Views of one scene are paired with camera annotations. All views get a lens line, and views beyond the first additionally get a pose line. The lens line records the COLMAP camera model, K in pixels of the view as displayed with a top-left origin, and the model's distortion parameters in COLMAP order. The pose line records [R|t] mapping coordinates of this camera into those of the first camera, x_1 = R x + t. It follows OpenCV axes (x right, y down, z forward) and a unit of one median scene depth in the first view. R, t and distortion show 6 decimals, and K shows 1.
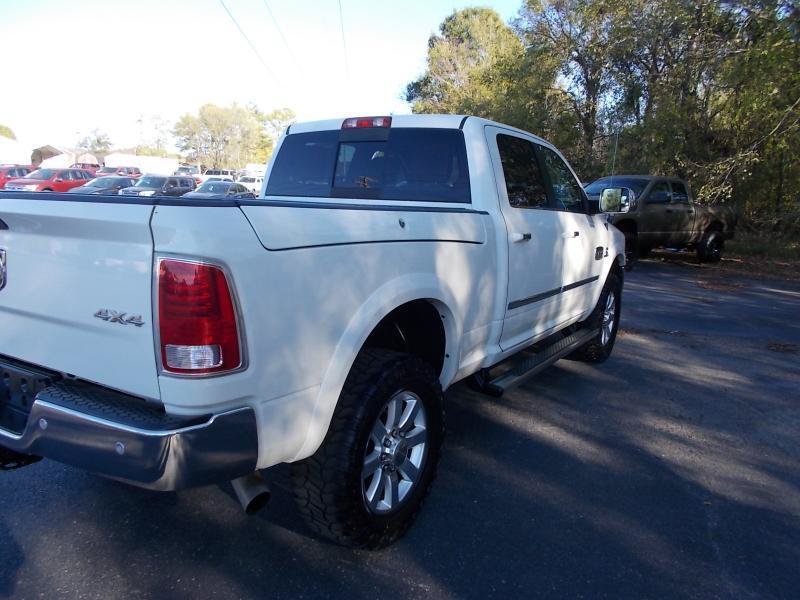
lens RADIAL K [[609.0, 0, 401.8], [0, 609.0, 302.9], [0, 0, 1]] dist [0.002155, -0.007845]
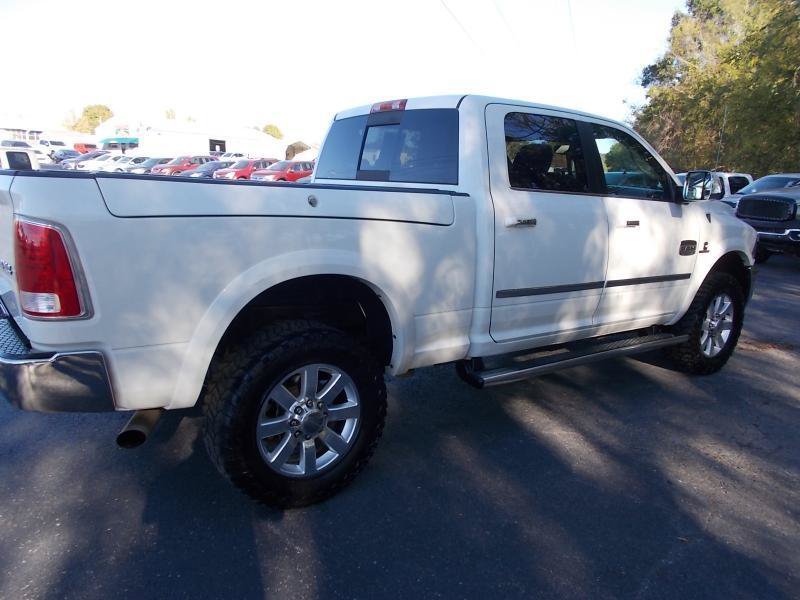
lens RADIAL K [[610.8, 0, 400.0], [0, 610.8, 300.0], [0, 0, 1]] dist [-0.002306, -0.014966]
pose [[0.932678, 0.072091, -0.353433, 0.348738], [-0.069337, 0.997383, 0.020465, 0.004757], [0.353984, 0.005419, 0.935236, 0.054437]]
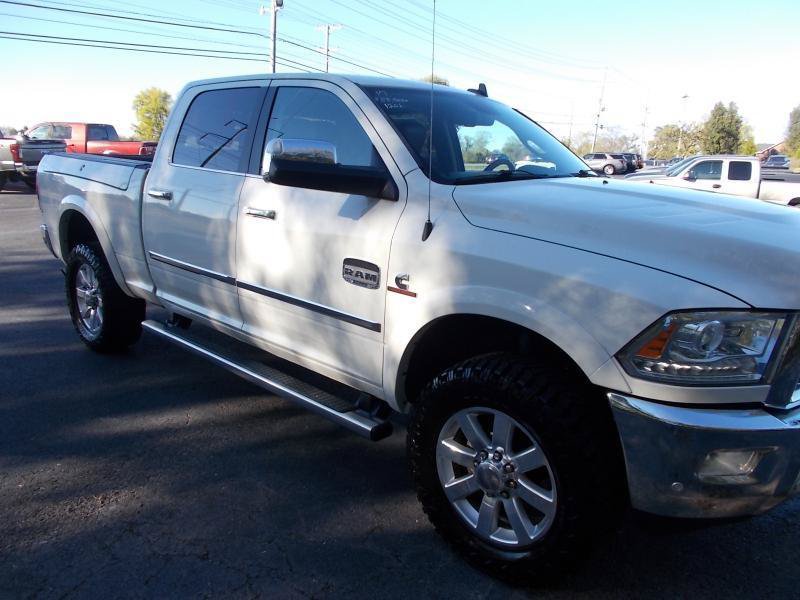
lens RADIAL K [[609.0, 0, 401.8], [0, 609.0, 302.9], [0, 0, 1]] dist [0.002155, -0.007845]
pose [[-0.181539, 0.189593, -0.964934, 1.110004], [-0.212471, 0.950500, 0.226730, -0.246583], [0.960156, 0.246181, -0.132270, 1.515964]]
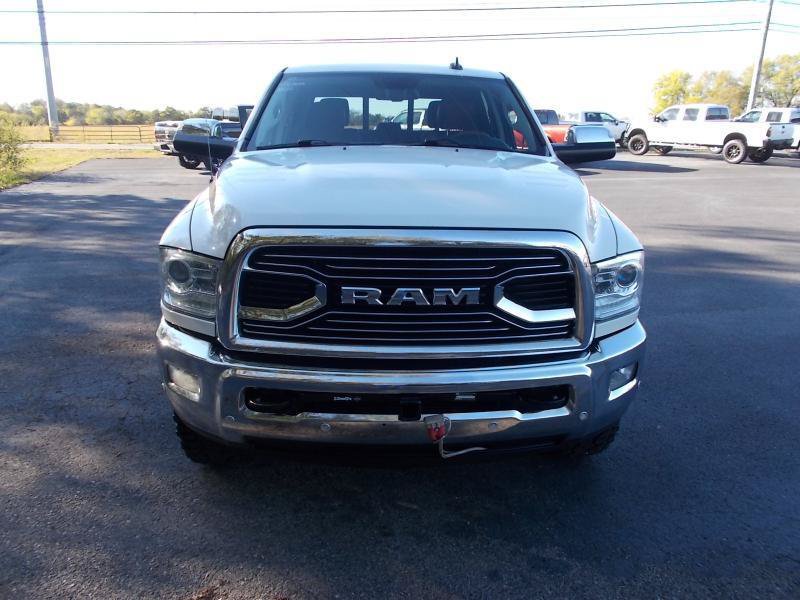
lens RADIAL K [[609.0, 0, 401.8], [0, 609.0, 302.9], [0, 0, 1]] dist [0.002155, -0.007845]
pose [[-0.824245, 0.113087, -0.554825, 0.753210], [-0.139502, 0.909094, 0.392539, -0.399683], [0.548779, 0.400948, -0.733541, 2.269251]]
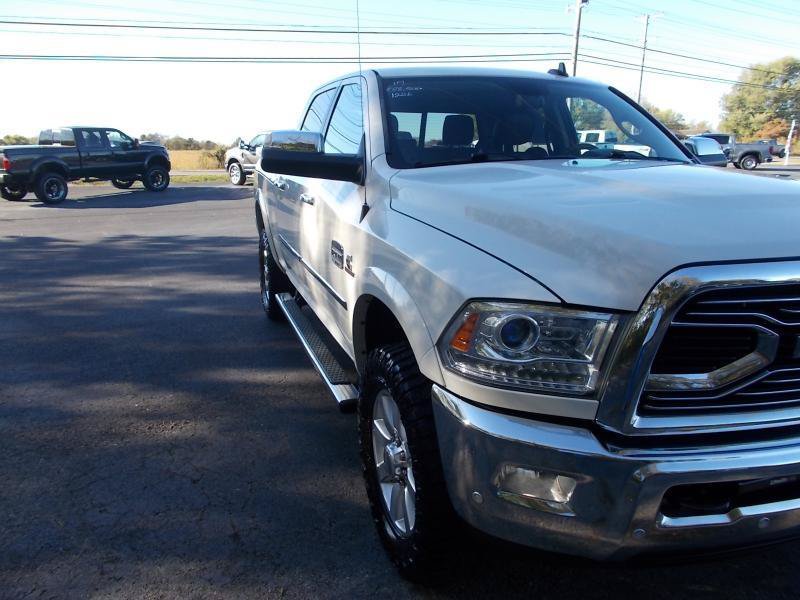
lens RADIAL K [[609.0, 0, 401.8], [0, 609.0, 302.9], [0, 0, 1]] dist [0.002155, -0.007845]
pose [[-0.630281, 0.152526, -0.761237, 0.967581], [-0.158196, 0.934709, 0.318265, -0.304075], [0.760079, 0.321021, -0.565000, 1.867823]]
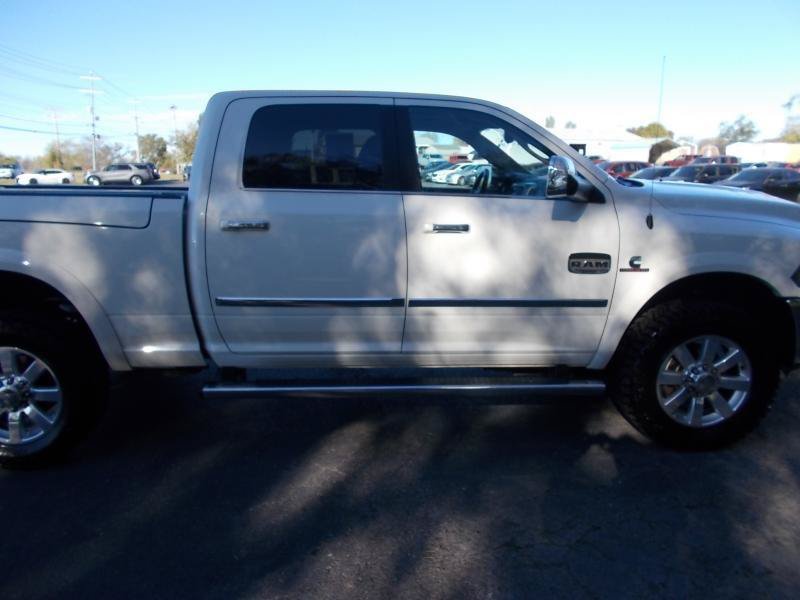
lens RADIAL K [[609.0, 0, 401.8], [0, 609.0, 302.9], [0, 0, 1]] dist [0.002155, -0.007845]
pose [[0.573456, 0.133888, -0.808222, 0.993303], [-0.122866, 0.989452, 0.076733, -0.090079], [0.809971, 0.055300, 0.583857, 0.660616]]
